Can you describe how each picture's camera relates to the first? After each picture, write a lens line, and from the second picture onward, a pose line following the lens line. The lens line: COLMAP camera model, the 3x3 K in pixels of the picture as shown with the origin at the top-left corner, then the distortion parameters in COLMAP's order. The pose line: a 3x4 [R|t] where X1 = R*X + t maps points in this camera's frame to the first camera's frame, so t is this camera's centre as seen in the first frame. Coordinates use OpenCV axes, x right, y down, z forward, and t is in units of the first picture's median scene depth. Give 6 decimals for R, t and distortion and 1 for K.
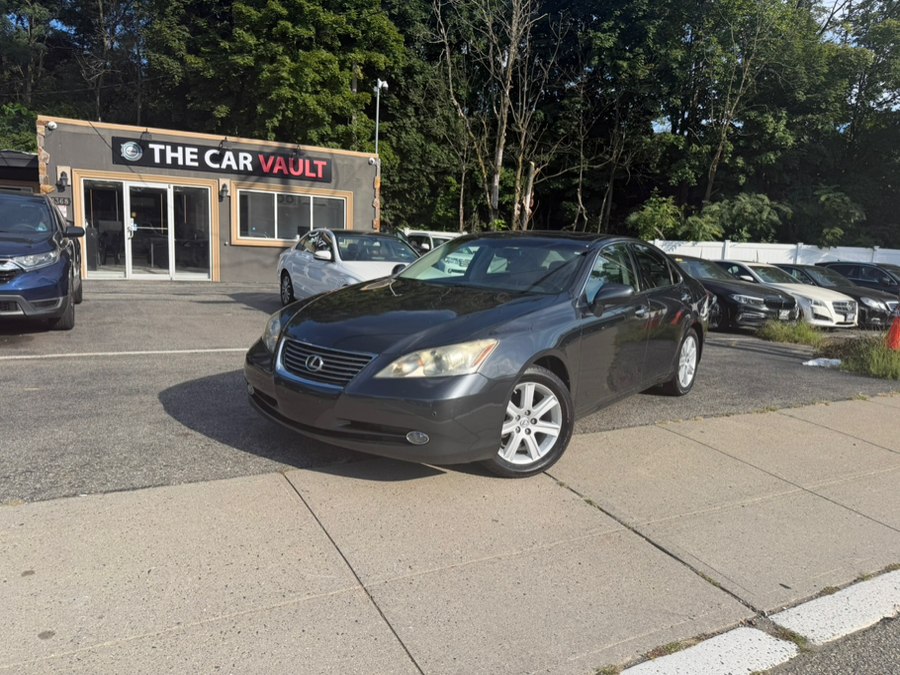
lens RADIAL K [[624.8, 0, 454.3], [0, 624.8, 348.5], [0, 0, 1]] dist [0.017243, -0.030699]
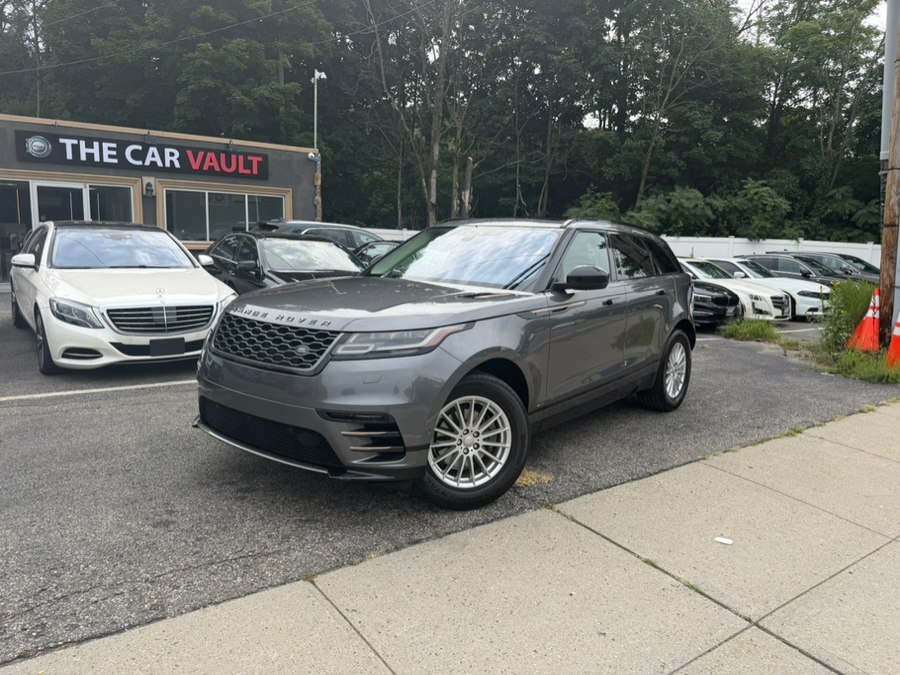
lens RADIAL K [[624.8, 0, 457.8], [0, 624.8, 339.6], [0, 0, 1]] dist [0.017243, -0.030699]
pose [[0.992032, -0.033840, 0.121356, -0.039946], [0.033980, 0.999422, 0.000918, -0.020929], [-0.121317, 0.003213, 0.992609, 0.046068]]
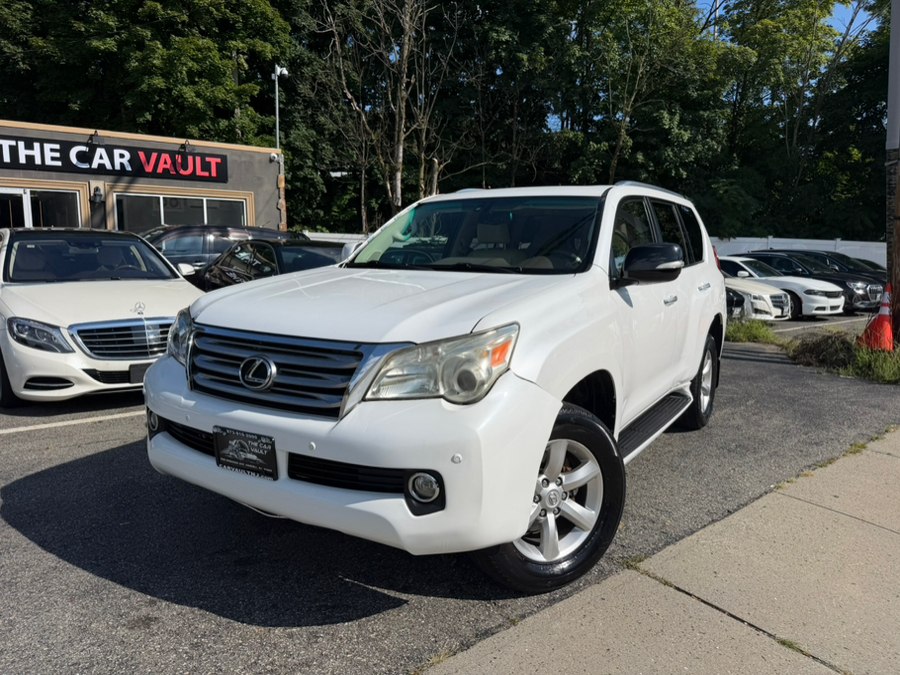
lens RADIAL K [[624.8, 0, 452.8], [0, 624.8, 342.9], [0, 0, 1]] dist [0.017243, -0.030699]
pose [[0.982179, -0.060286, 0.178019, -0.061530], [0.061119, 0.998130, 0.000807, -0.027028], [-0.177735, 0.010087, 0.984027, 0.097602]]
